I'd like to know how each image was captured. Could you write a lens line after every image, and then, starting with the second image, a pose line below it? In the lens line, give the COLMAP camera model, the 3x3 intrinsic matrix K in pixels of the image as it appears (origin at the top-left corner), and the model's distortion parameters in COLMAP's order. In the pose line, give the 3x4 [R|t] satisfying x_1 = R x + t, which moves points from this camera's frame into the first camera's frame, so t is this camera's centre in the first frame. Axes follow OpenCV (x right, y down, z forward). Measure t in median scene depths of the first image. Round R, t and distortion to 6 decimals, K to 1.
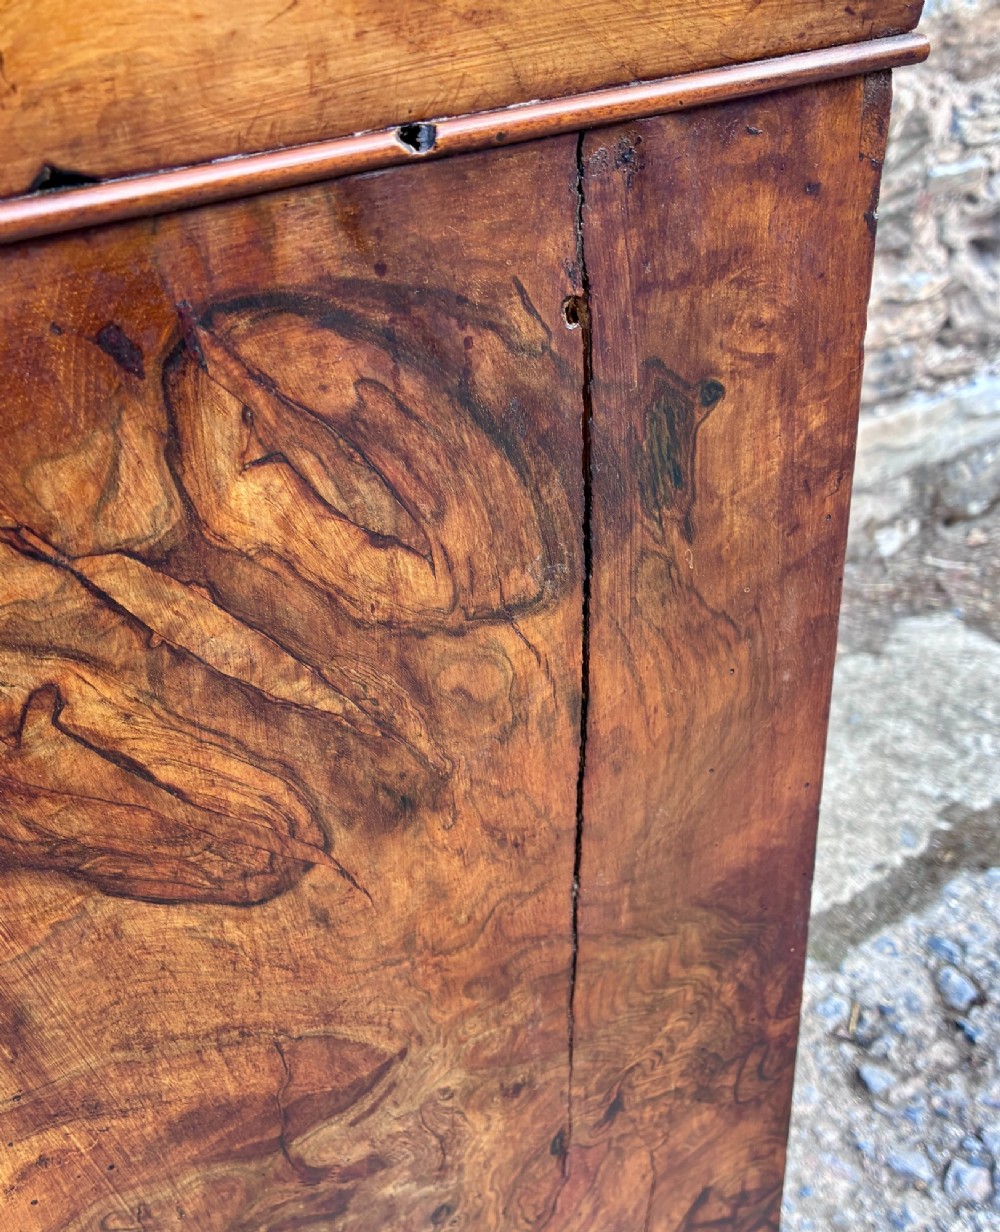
lens RADIAL K [[1192.8, 0, 515.0], [0, 1192.8, 601.3], [0, 0, 1]] dist [0.019837, 0.000000]
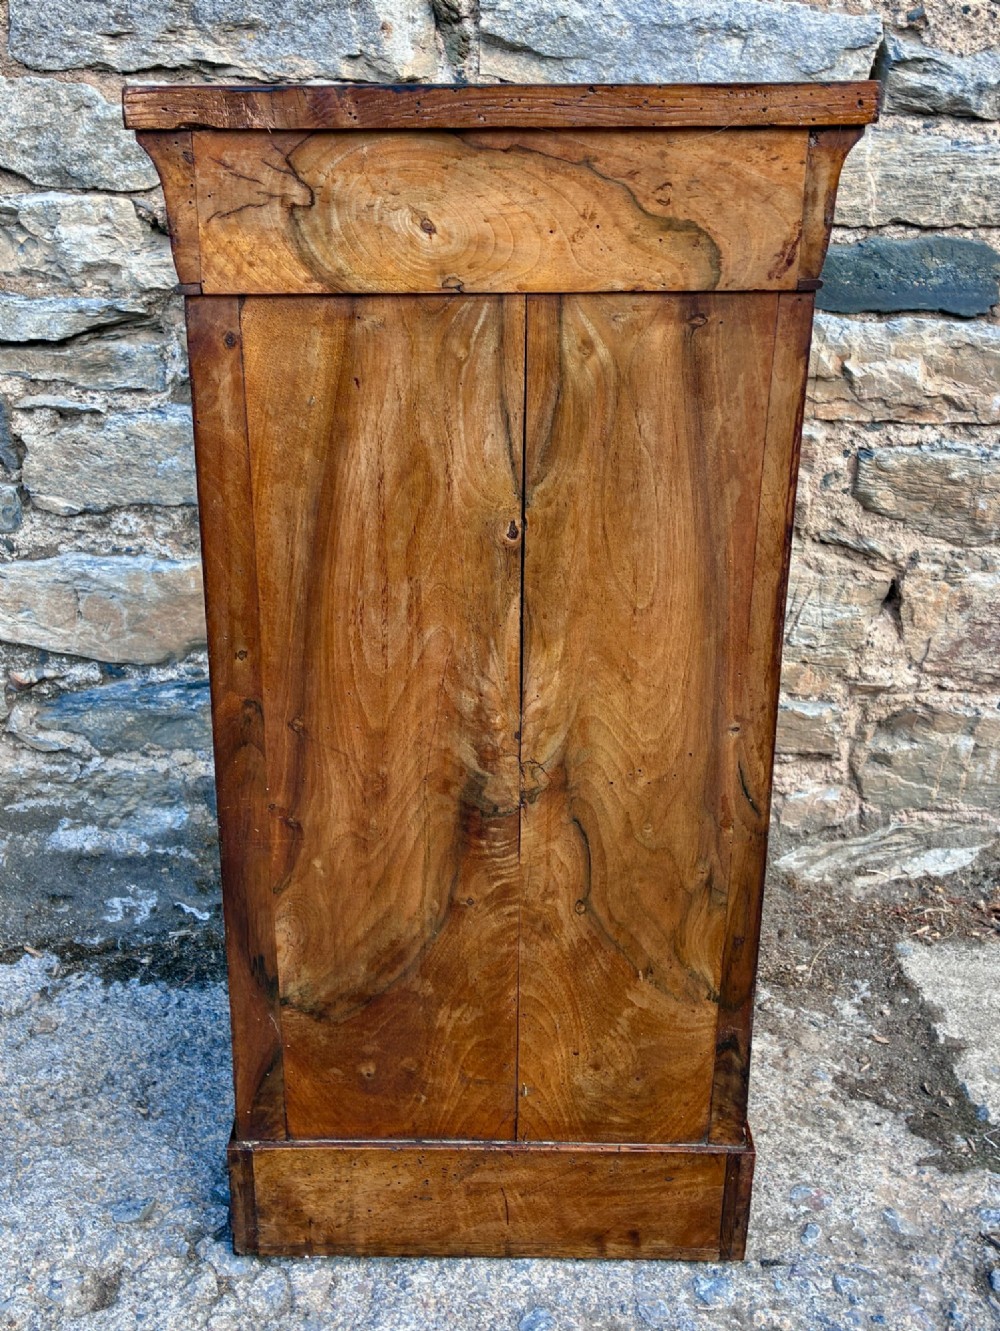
lens RADIAL K [[1378.3, 0, 469.2], [0, 1378.3, 587.2], [0, 0, 1]] dist [0.017288, 0.000000]
pose [[0.852087, 0.235110, -0.467623, 0.851146], [-0.326733, 0.936906, -0.124307, 0.360702], [0.408893, 0.258708, 0.875144, -0.990816]]
